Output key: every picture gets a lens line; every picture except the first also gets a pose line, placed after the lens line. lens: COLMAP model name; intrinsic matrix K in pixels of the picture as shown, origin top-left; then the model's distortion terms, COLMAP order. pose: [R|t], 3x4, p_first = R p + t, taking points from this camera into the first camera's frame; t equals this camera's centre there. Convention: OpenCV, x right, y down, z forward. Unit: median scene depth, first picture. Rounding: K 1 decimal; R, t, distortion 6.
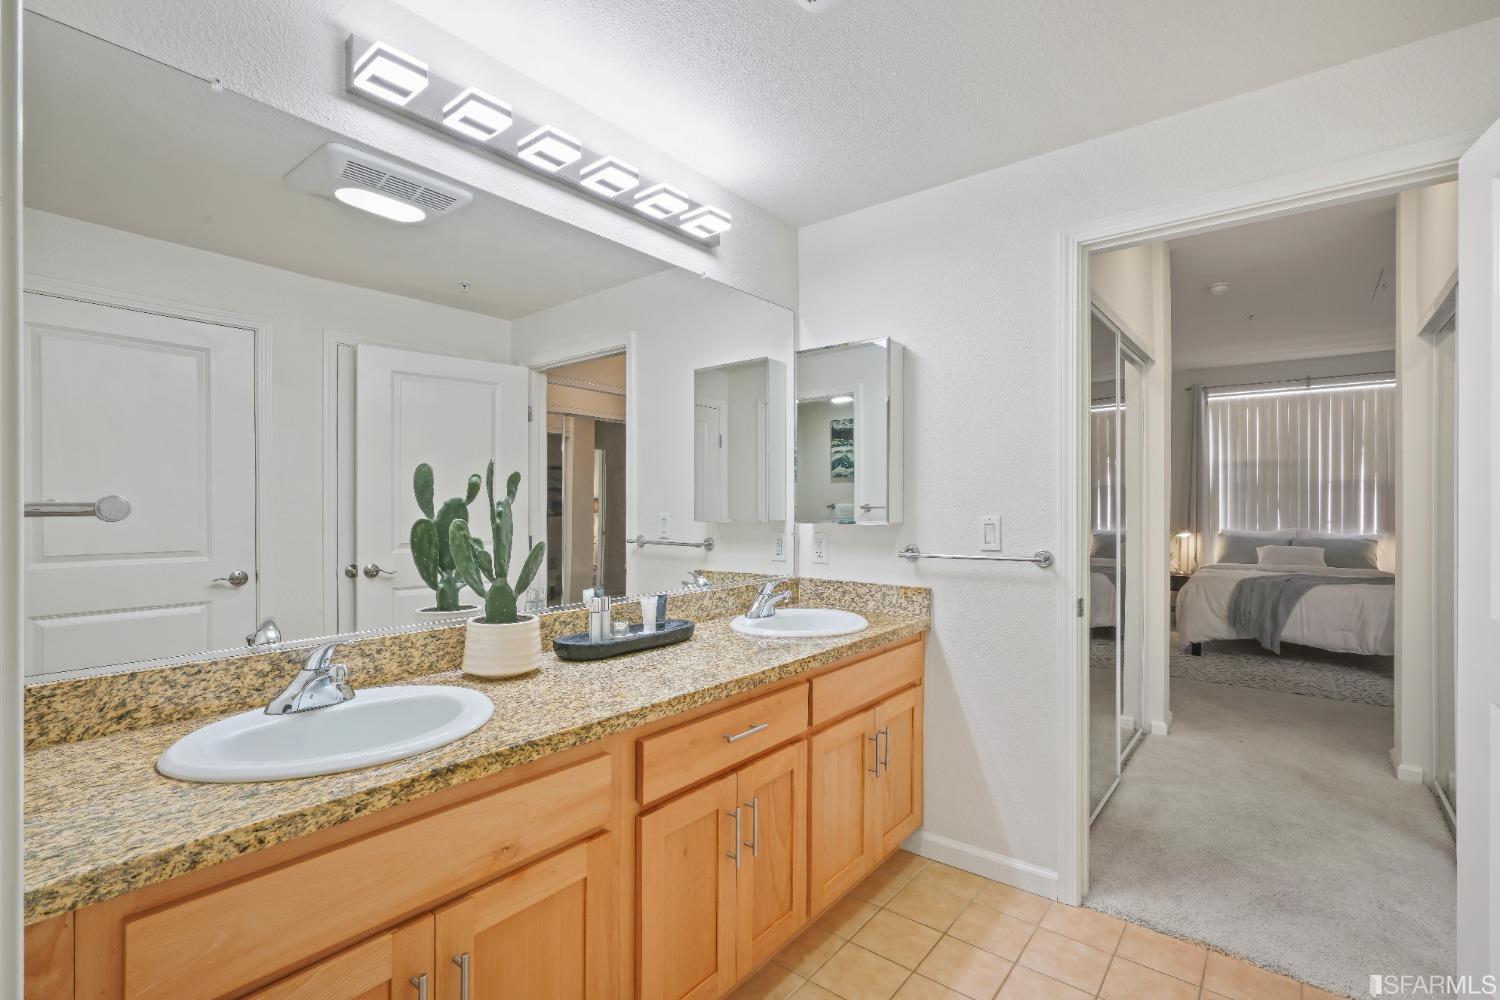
lens RADIAL K [[679.9, 0, 756.4], [0, 679.9, 505.0], [0, 0, 1]] dist [-0.001332, 0.000126]
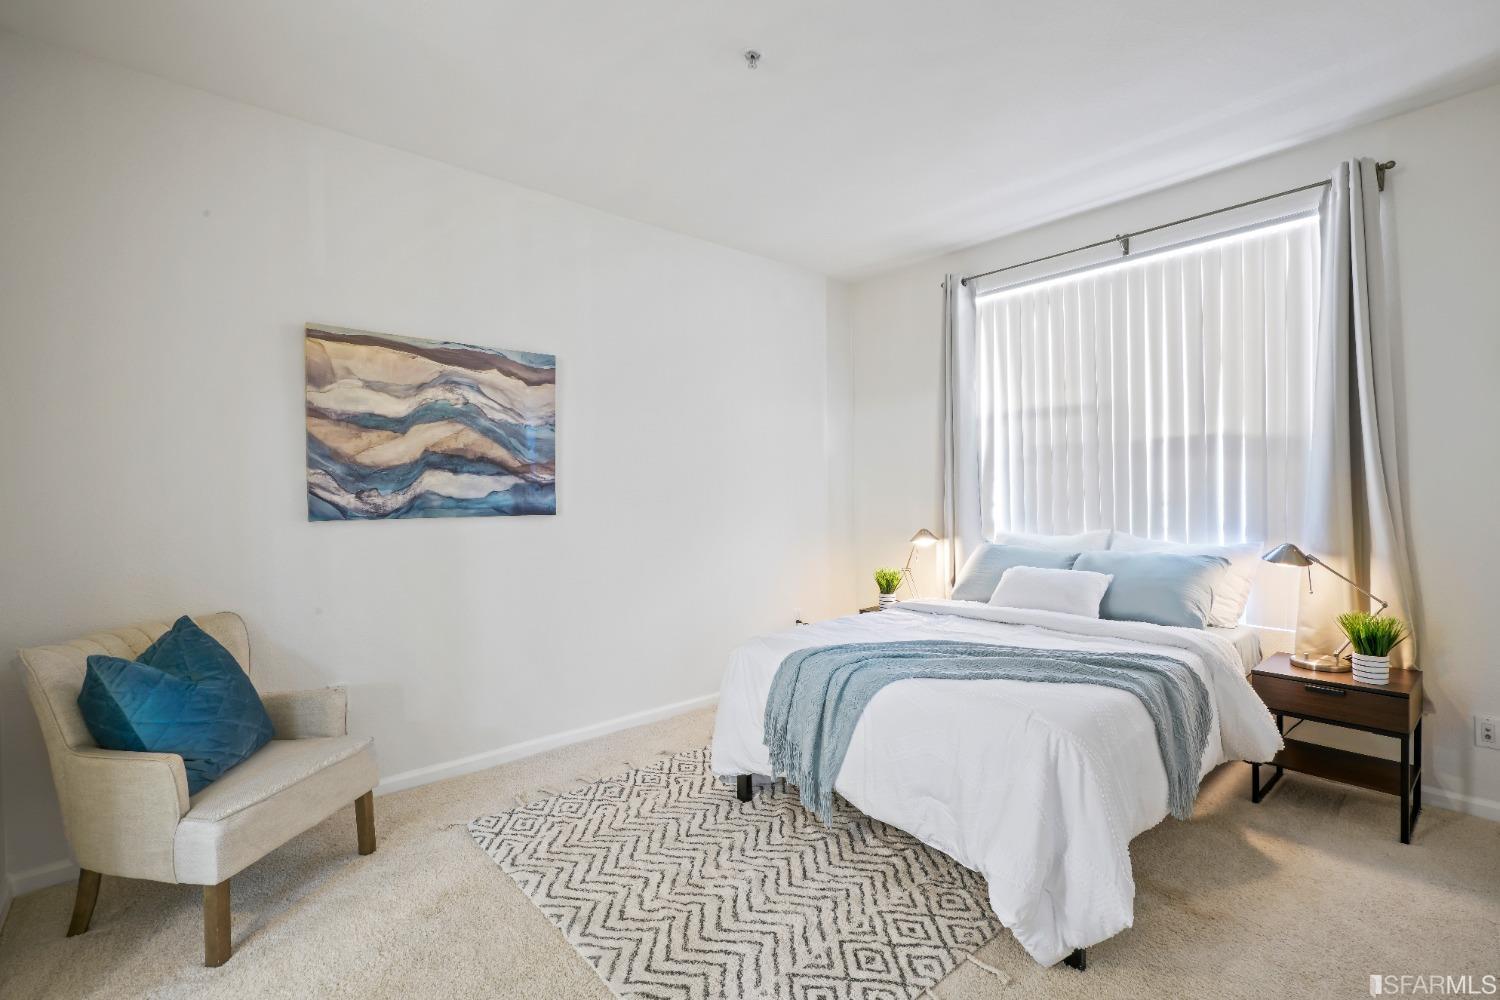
lens RADIAL K [[679.9, 0, 756.4], [0, 679.9, 505.0], [0, 0, 1]] dist [-0.001332, 0.000126]
pose [[0.983586, -0.010730, -0.180120, 0.773541], [0.013360, 0.999821, 0.013391, 0.003557], [0.179944, -0.015578, 0.983553, 0.545935]]
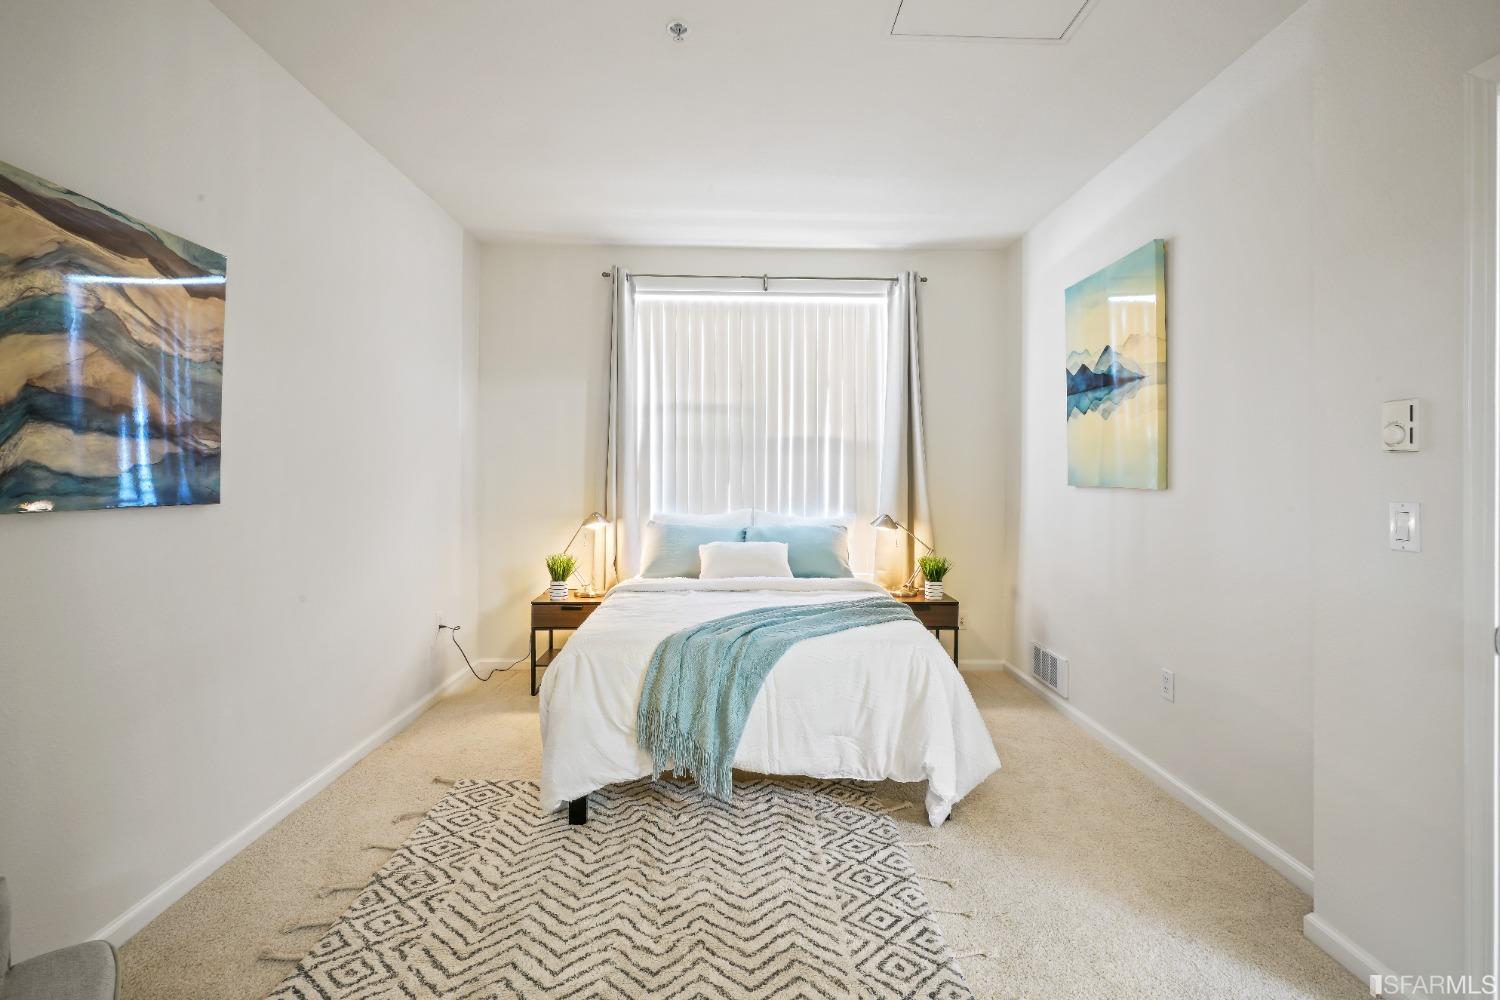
lens RADIAL K [[694.4, 0, 753.0], [0, 694.4, 468.5], [0, 0, 1]] dist [-0.002272, 0.001085]
pose [[0.769984, 0.007119, 0.638023, 0.469295], [-0.001236, 0.999953, -0.009666, 0.001429], [-0.638062, 0.006654, 0.769957, 0.612896]]
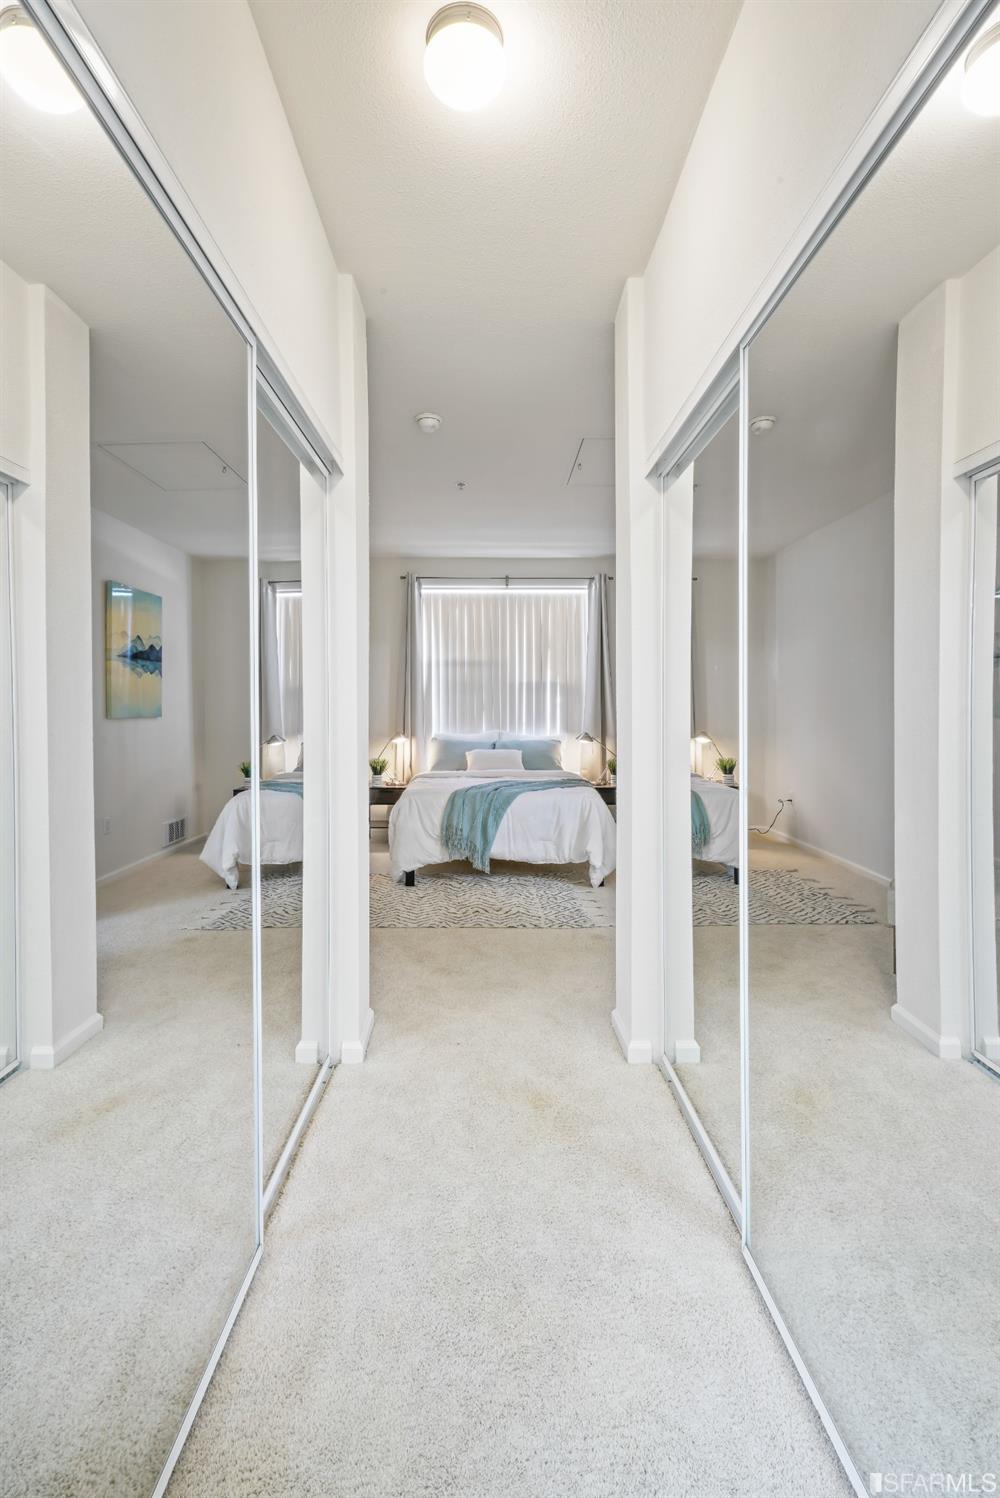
lens RADIAL K [[693.5, 0, 473.2], [0, 693.5, 716.9], [0, 0, 1]] dist [-0.002272, 0.001085]
pose [[0.793522, -0.008091, 0.608488, 0.199619], [0.004413, 0.999962, 0.007541, 0.008295], [-0.608526, -0.003299, 0.793527, 0.287801]]
